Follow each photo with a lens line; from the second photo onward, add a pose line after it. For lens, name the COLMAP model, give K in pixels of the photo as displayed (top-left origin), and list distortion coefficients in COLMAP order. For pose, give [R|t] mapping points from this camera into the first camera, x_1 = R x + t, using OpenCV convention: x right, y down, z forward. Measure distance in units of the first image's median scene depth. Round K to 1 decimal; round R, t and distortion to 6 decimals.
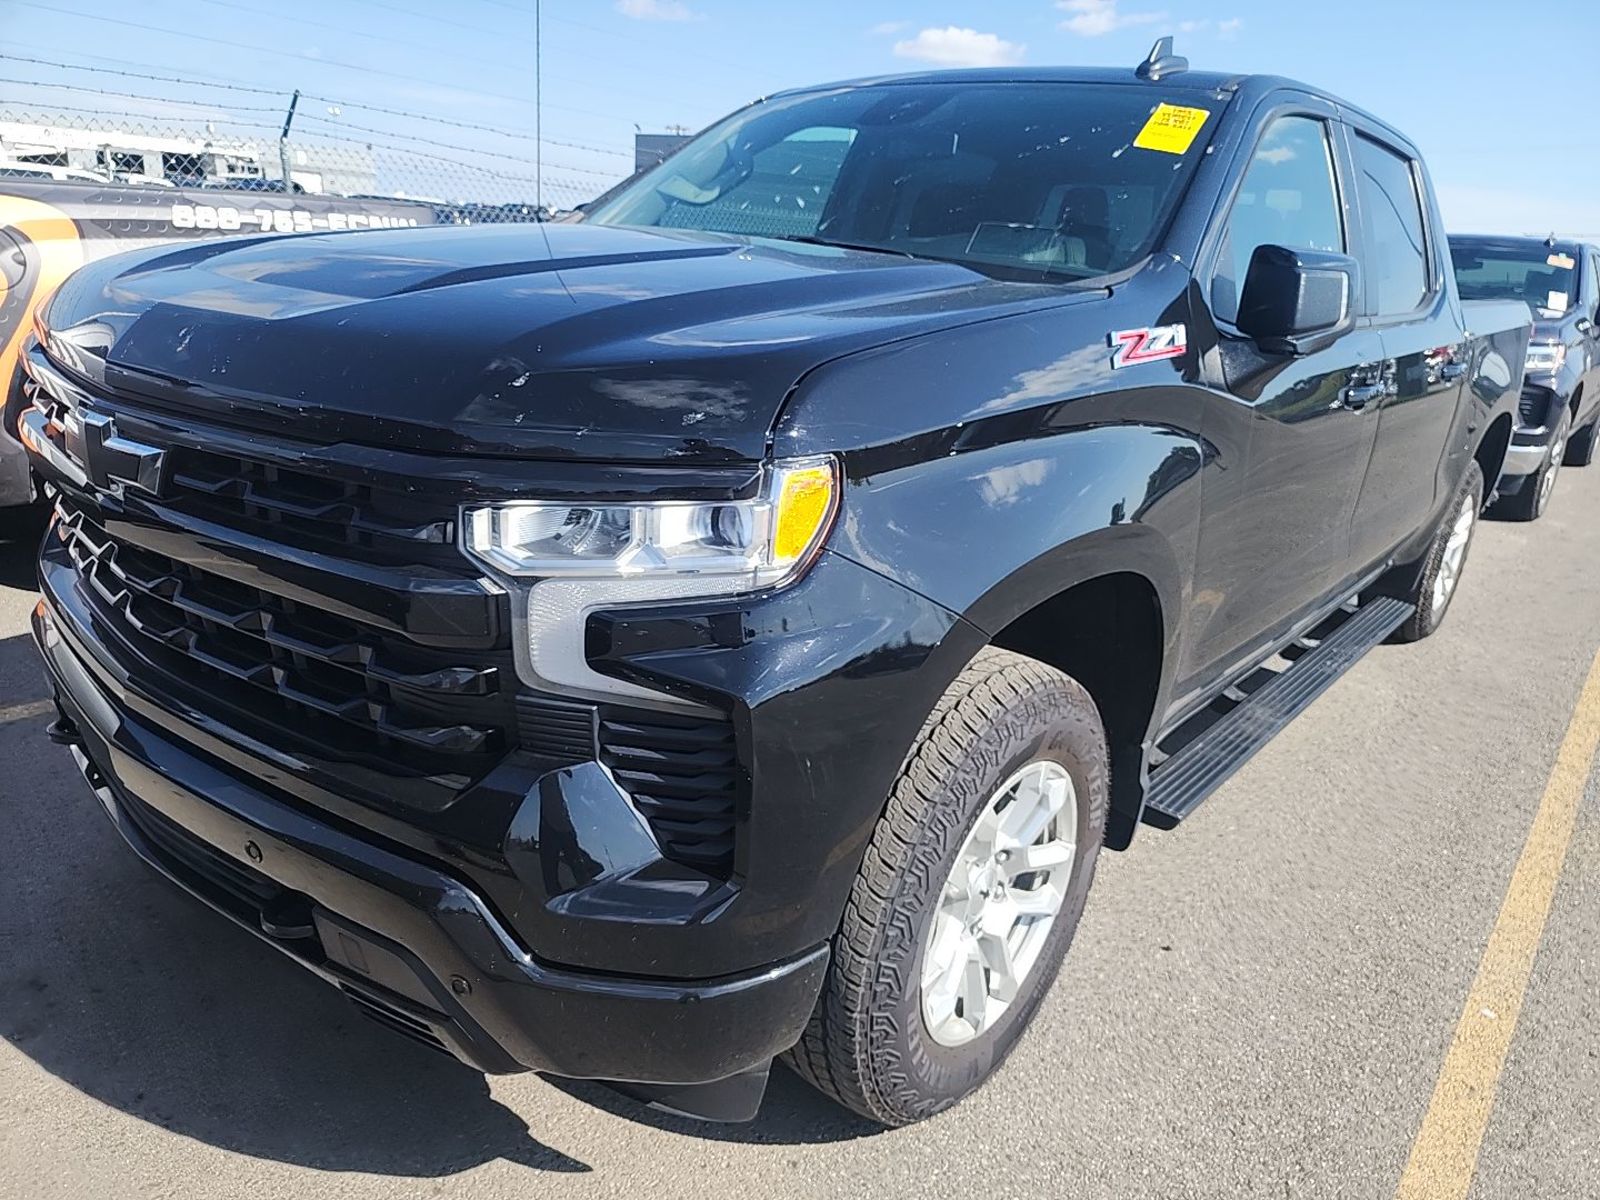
lens RADIAL K [[1196.7, 0, 814.6], [0, 1196.7, 614.3], [0, 0, 1]] dist [-0.003721, 0.001609]
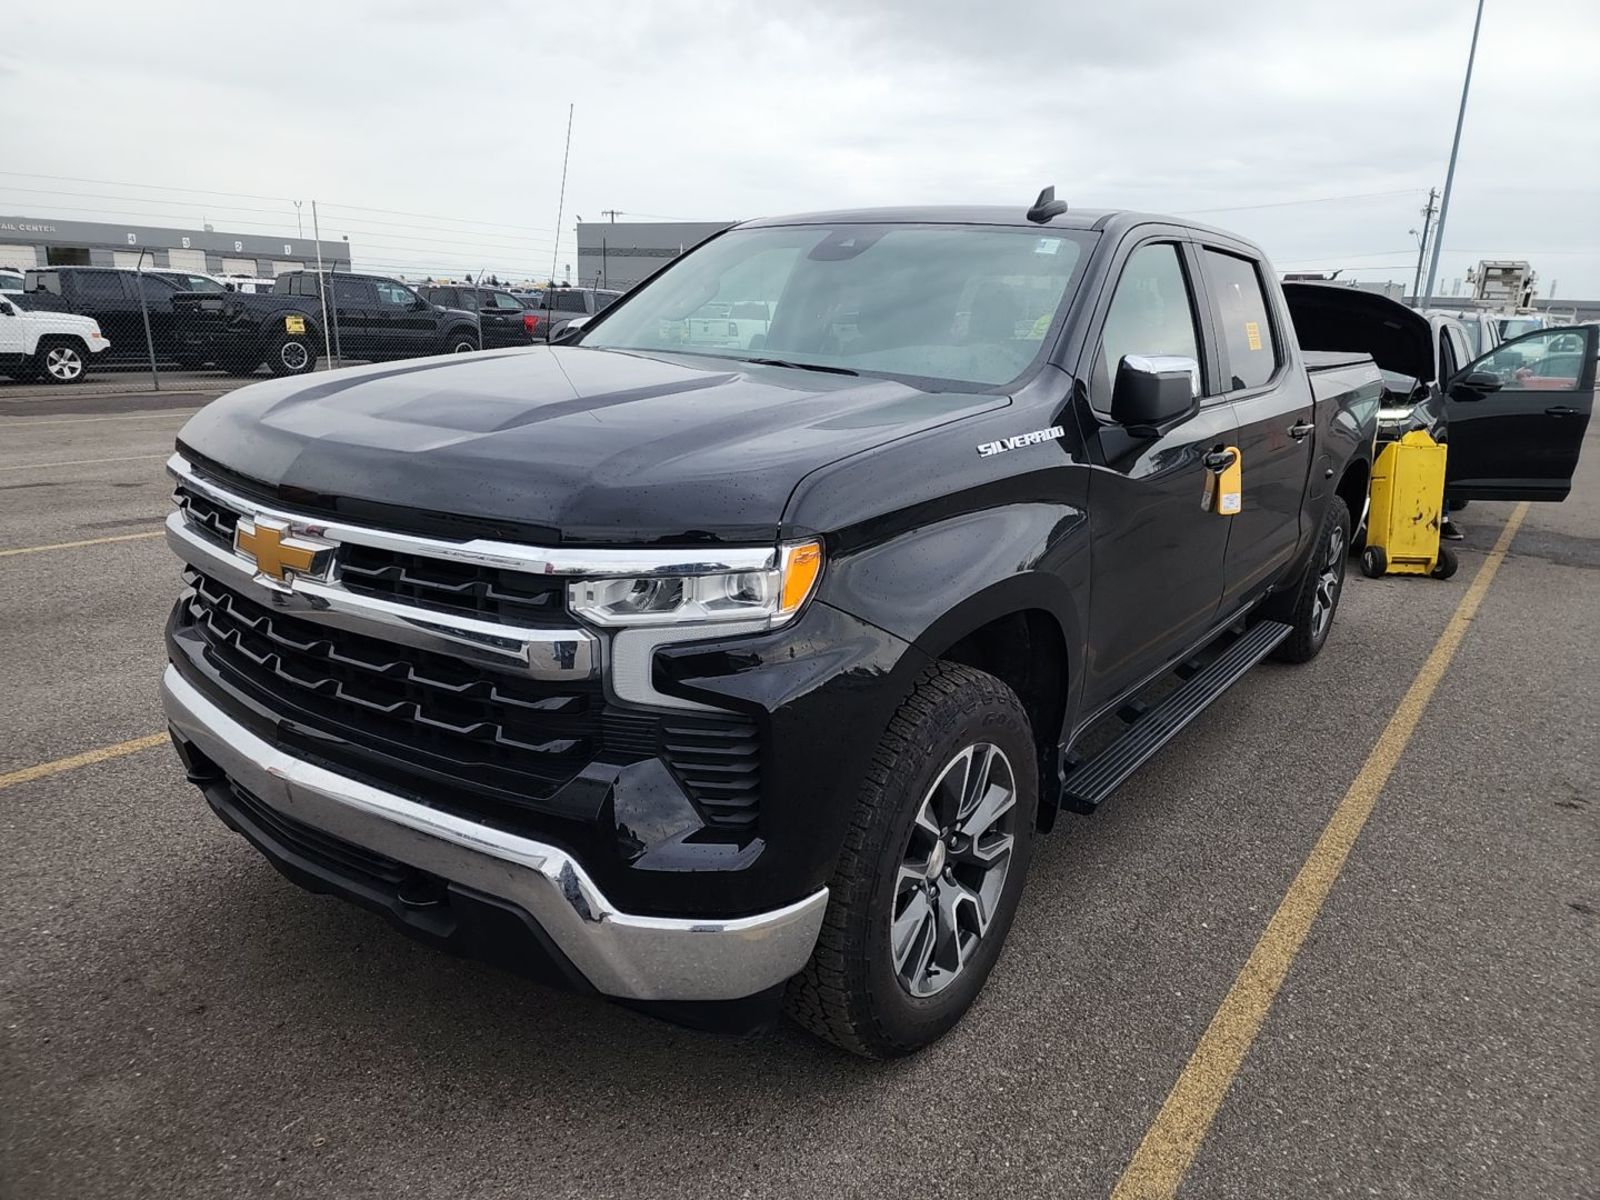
lens RADIAL K [[1196.7, 0, 790.9], [0, 1196.7, 599.6], [0, 0, 1]] dist [-0.003721, 0.001609]
pose [[0.998513, -0.039564, 0.037511, -0.069034], [0.041421, 0.997885, -0.050101, 0.014183], [-0.035450, 0.051580, 0.998039, -0.380352]]
